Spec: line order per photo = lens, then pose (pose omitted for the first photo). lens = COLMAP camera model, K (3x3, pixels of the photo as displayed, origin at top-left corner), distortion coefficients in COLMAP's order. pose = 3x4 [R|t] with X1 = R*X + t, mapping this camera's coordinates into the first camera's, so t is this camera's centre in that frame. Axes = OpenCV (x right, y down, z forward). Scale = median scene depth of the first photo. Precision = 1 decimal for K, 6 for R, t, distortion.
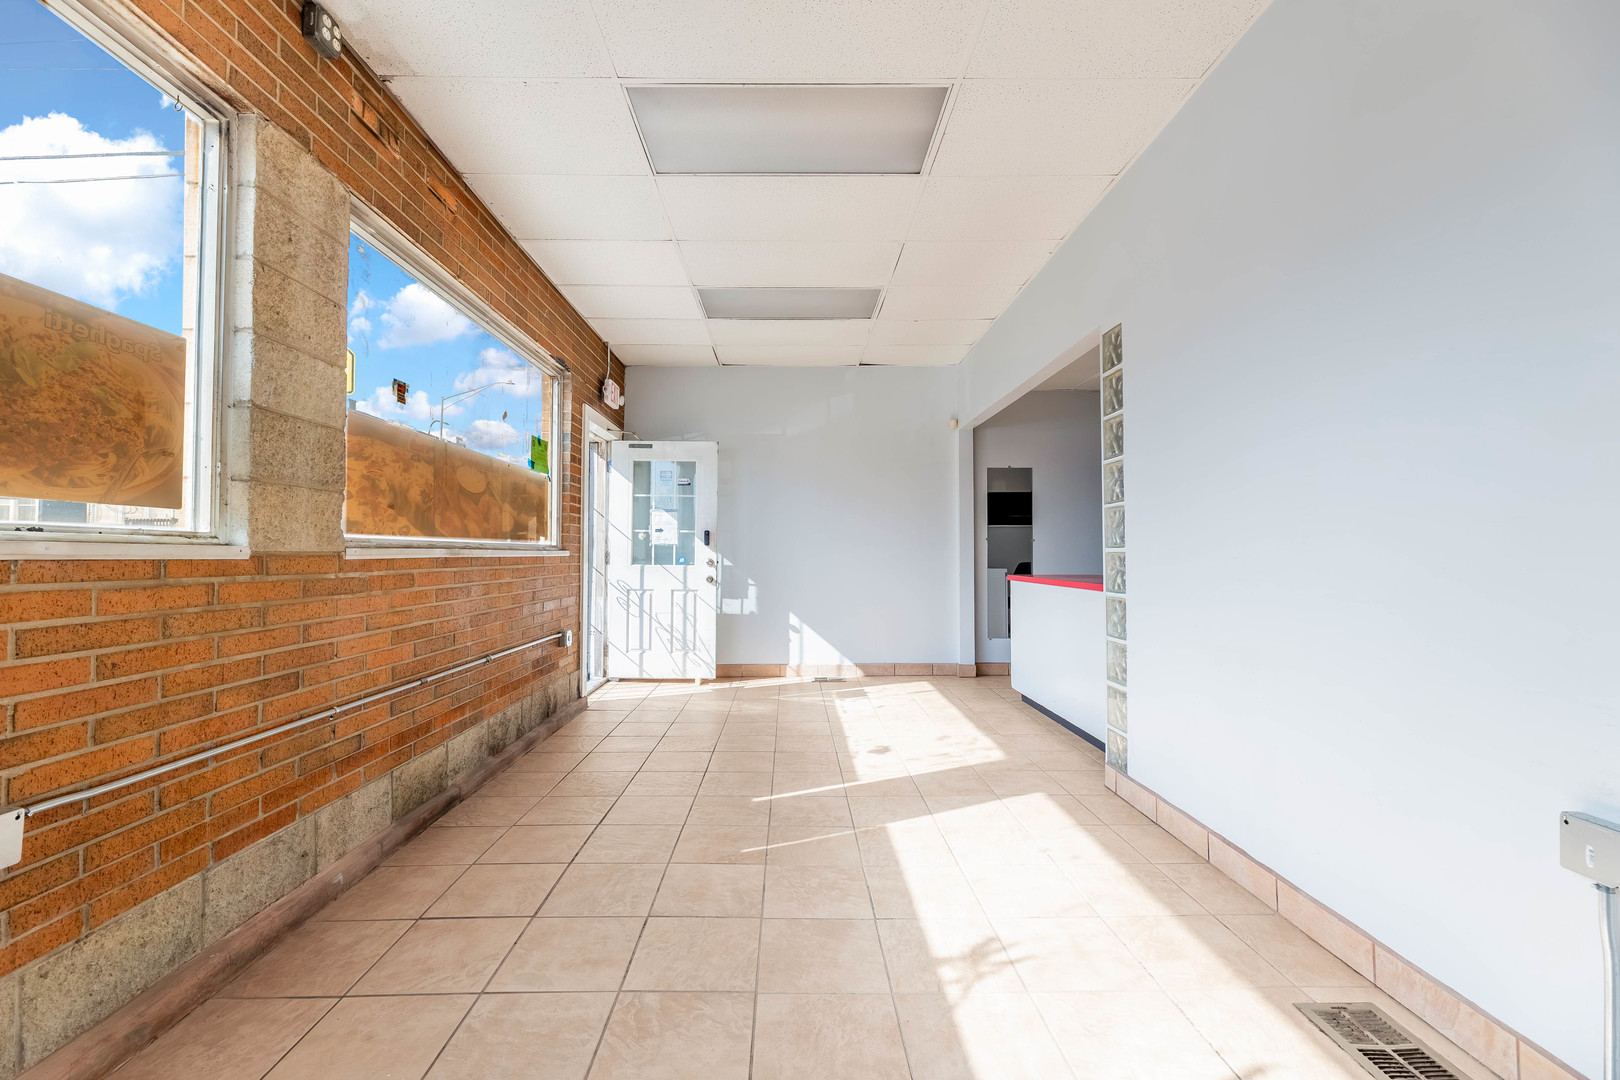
lens RADIAL K [[655.4, 0, 800.5], [0, 655.4, 537.3], [0, 0, 1]] dist [0.002504, 0.000260]
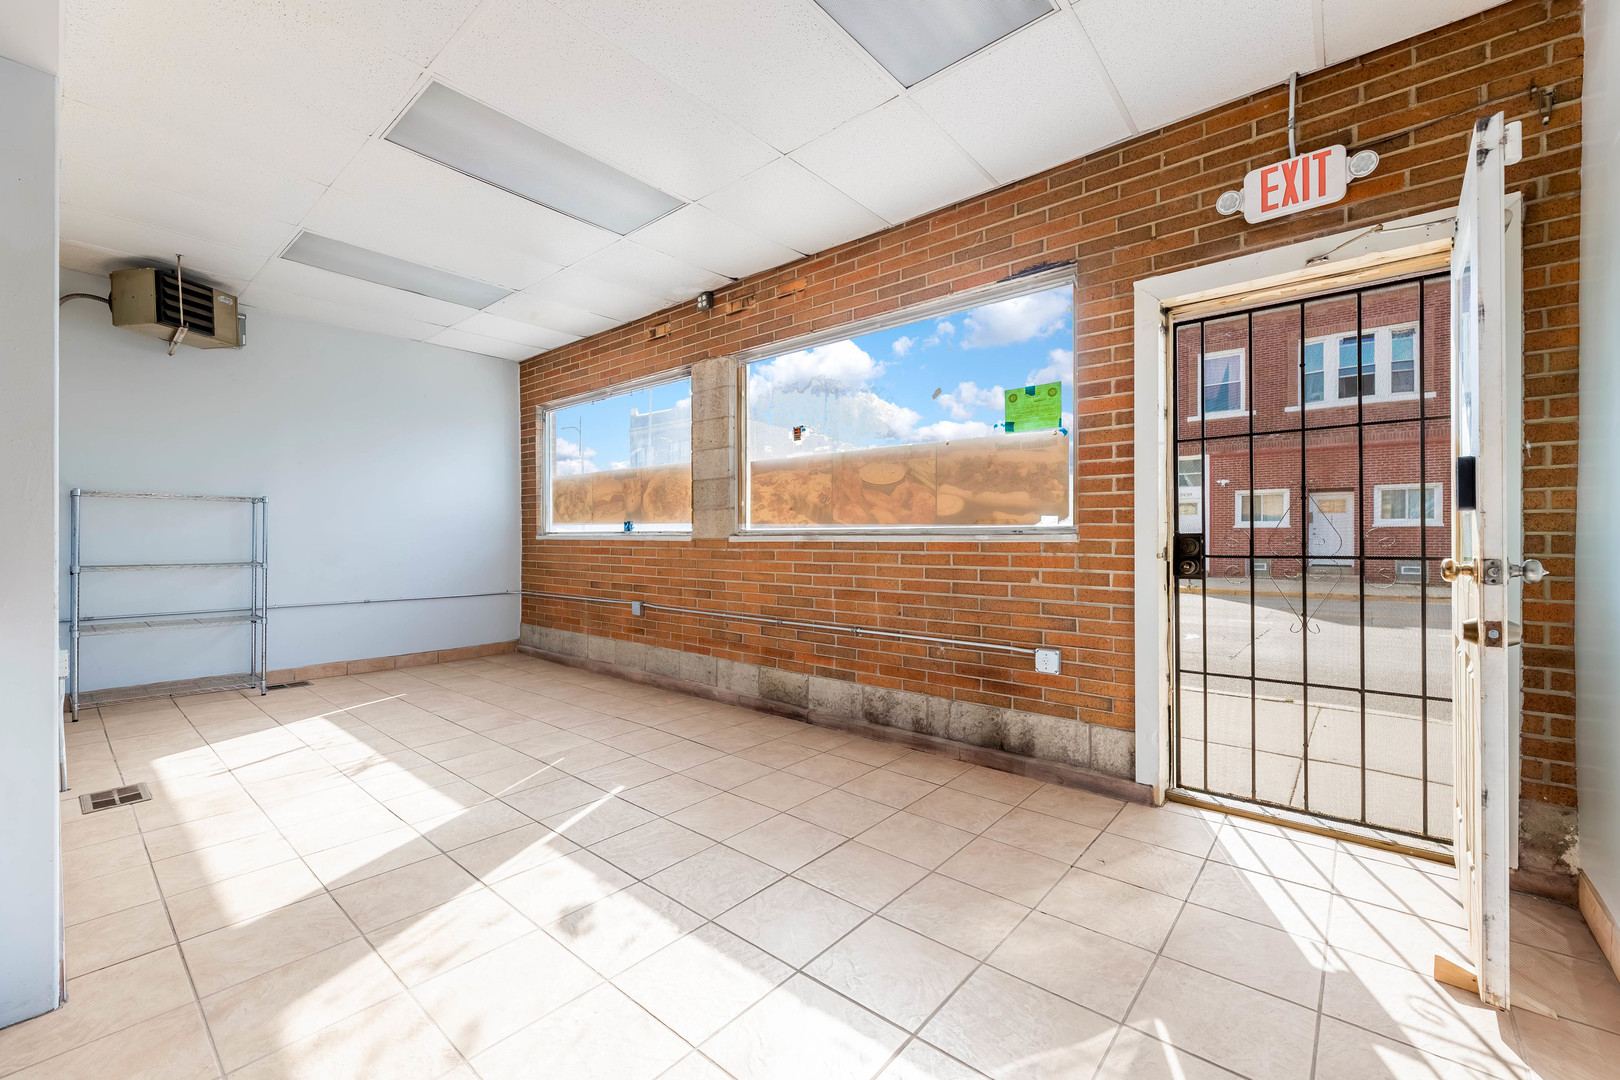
lens RADIAL K [[655.4, 0, 800.5], [0, 655.4, 537.3], [0, 0, 1]] dist [0.002504, 0.000260]
pose [[-0.662454, 0.000677, -0.749102, 0.547946], [0.020769, 0.999632, -0.017464, 0.049192], [0.748815, -0.027127, -0.662224, 2.070519]]
